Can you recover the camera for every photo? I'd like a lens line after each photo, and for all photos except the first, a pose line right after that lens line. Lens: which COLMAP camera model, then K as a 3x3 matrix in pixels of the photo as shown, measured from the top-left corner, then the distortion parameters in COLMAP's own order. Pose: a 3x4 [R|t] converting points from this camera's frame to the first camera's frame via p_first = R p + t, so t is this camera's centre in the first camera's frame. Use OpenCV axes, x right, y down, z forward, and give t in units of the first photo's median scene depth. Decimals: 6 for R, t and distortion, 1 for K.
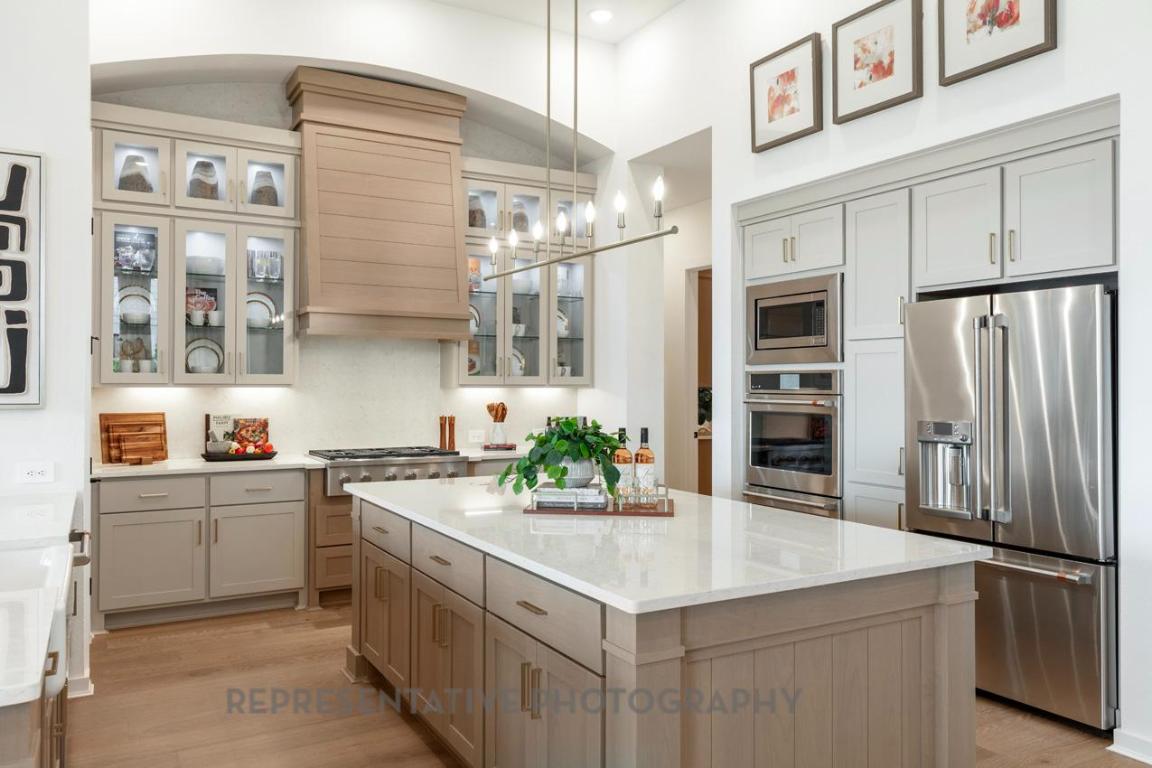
lens RADIAL K [[839.3, 0, 576.0], [0, 839.3, 384.0], [0, 0, 1]] dist [0.002506, 0.000537]
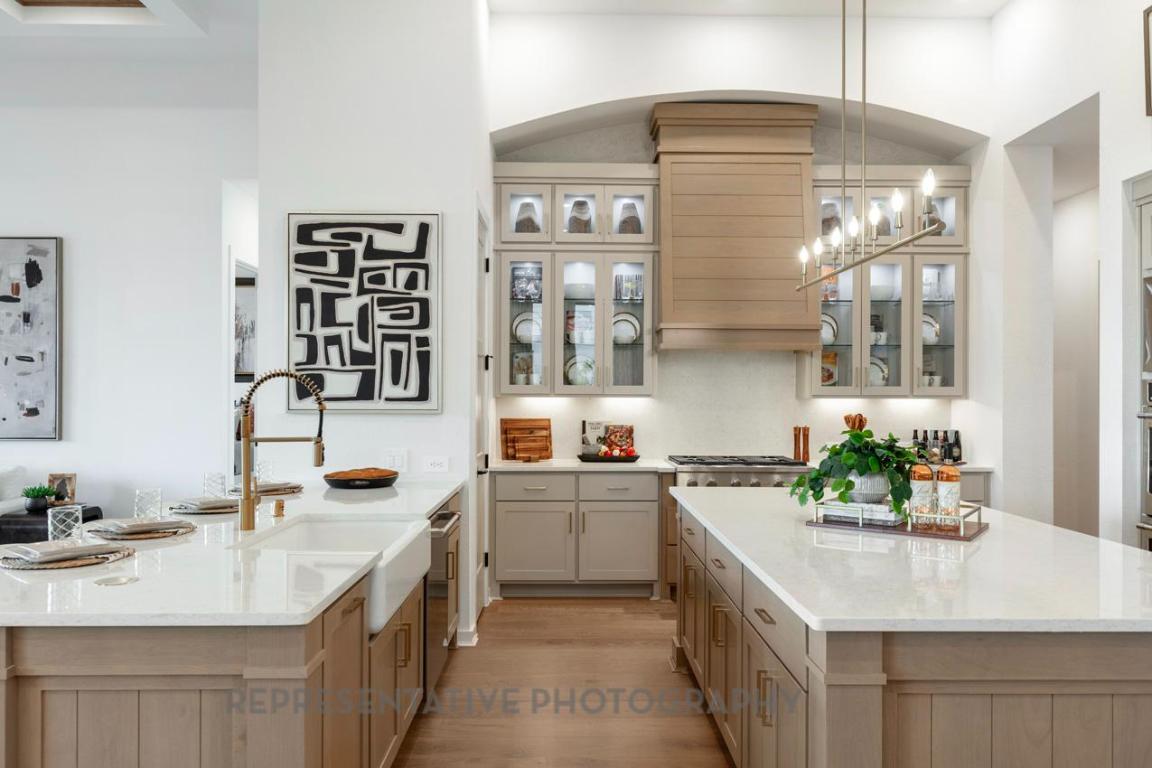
lens RADIAL K [[825.4, 0, 576.8], [0, 825.4, 397.3], [0, 0, 1]] dist [0.002817, -0.000907]
pose [[0.874269, 0.002842, -0.485434, 0.107274], [-0.001216, 0.999993, 0.003665, -0.000074], [0.485441, -0.002614, 0.874266, 0.010075]]
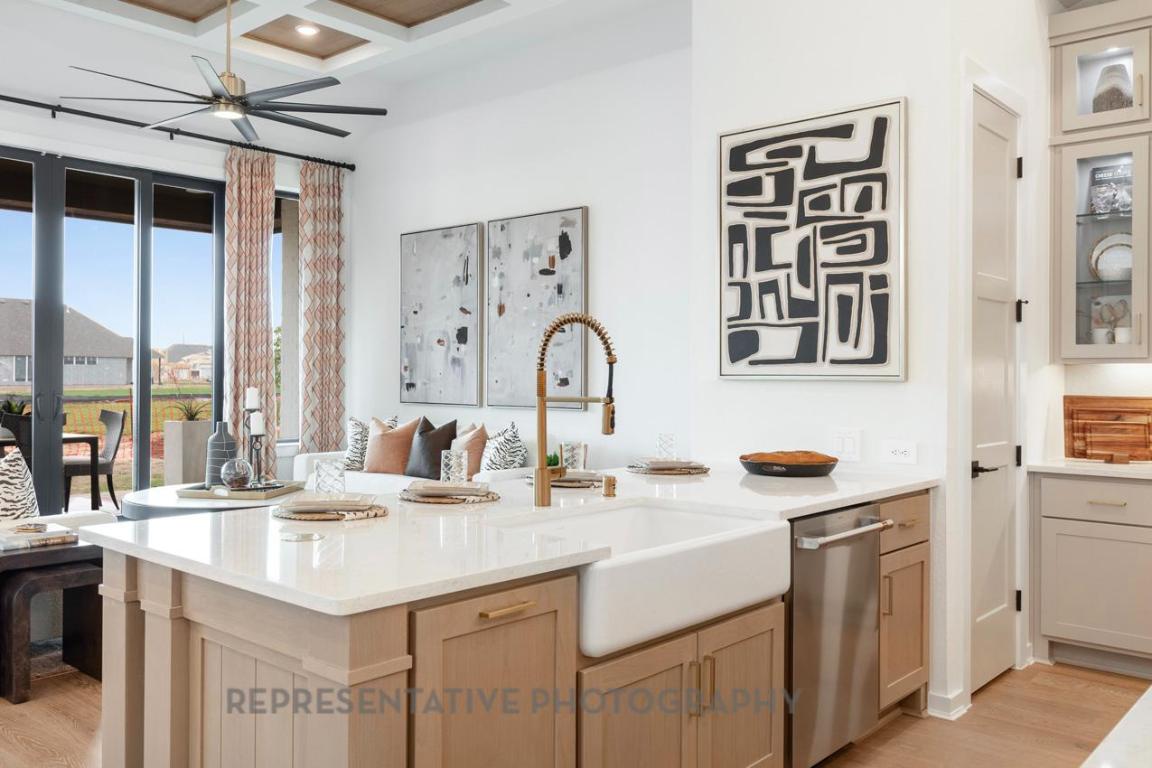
lens RADIAL K [[950.6, 0, 556.2], [0, 950.6, 376.6], [0, 0, 1]] dist [0.009666, 0.005350]
pose [[0.308450, 0.001735, -0.951239, 0.160153], [-0.005318, 0.999986, 0.000099, 0.019158], [0.951226, 0.005028, 0.308455, 0.241148]]
